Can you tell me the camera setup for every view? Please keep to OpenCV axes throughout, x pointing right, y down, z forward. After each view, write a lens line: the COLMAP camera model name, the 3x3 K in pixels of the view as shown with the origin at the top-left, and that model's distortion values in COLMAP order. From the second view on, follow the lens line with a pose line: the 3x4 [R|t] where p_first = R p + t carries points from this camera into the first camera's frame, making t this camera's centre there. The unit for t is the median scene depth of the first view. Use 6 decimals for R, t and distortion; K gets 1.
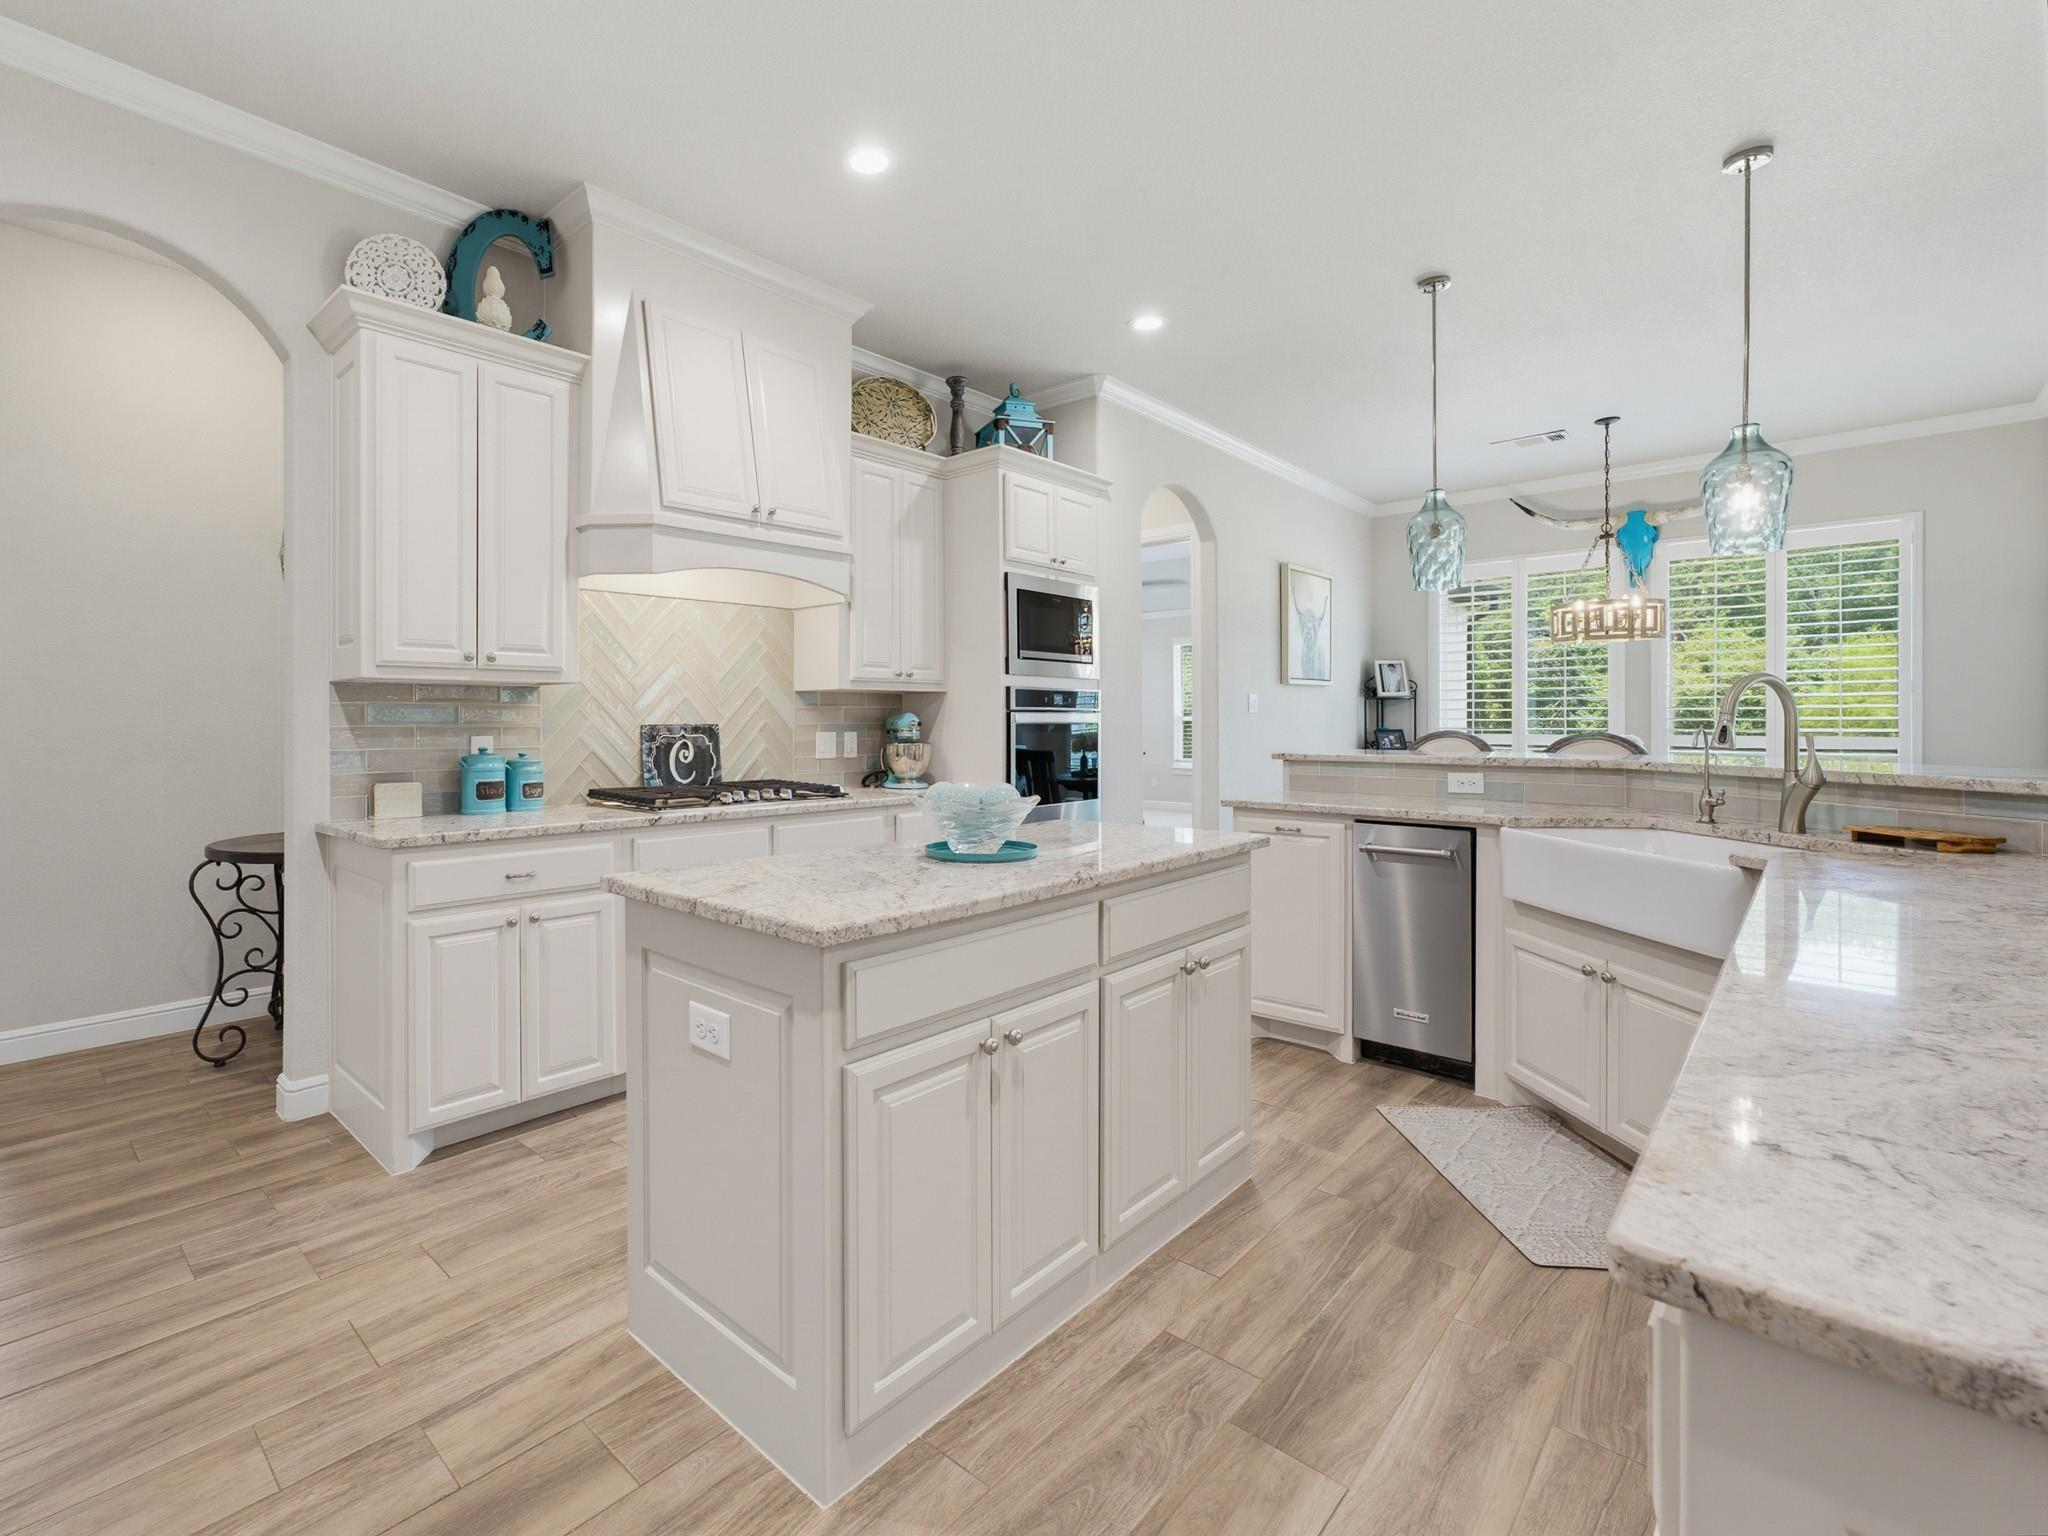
lens RADIAL K [[948.4, 0, 933.8], [0, 948.4, 731.3], [0, 0, 1]] dist [-0.003552, -0.000090]
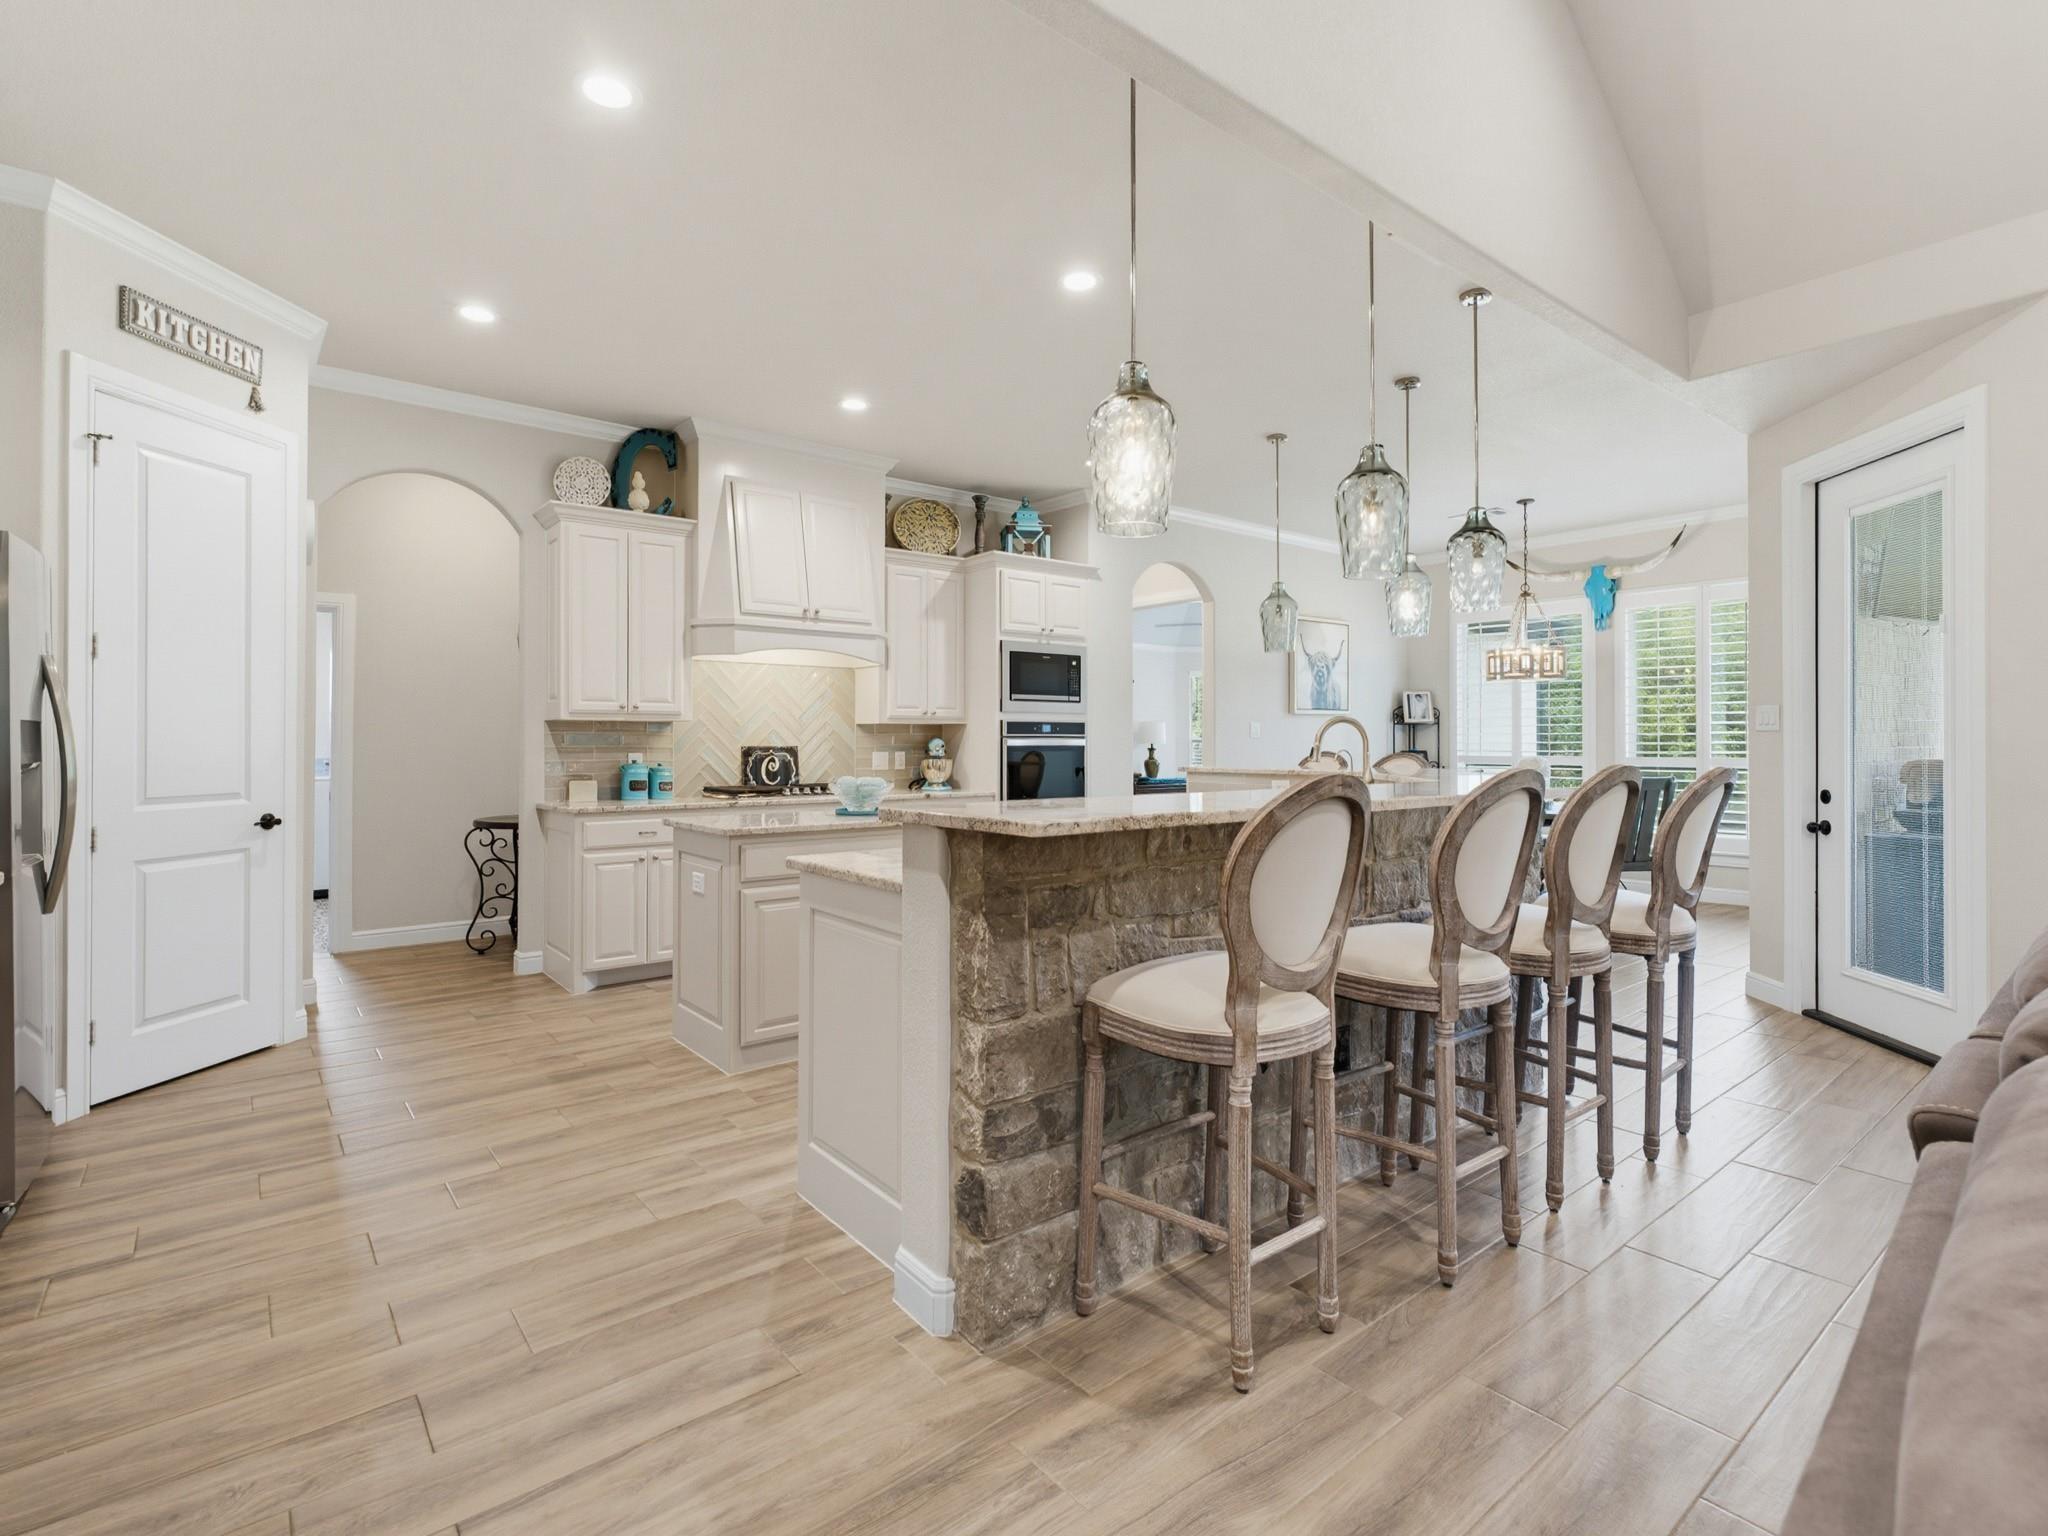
lens RADIAL K [[1000.2, 0, 1078.5], [0, 1000.2, 752.0], [0, 0, 1]] dist [0.027530, -0.006393]
pose [[0.995255, 0.001565, -0.097293, 0.402322], [-0.001638, 0.999998, -0.000671, 0.002524], [0.097292, 0.000827, 0.995256, -0.578539]]
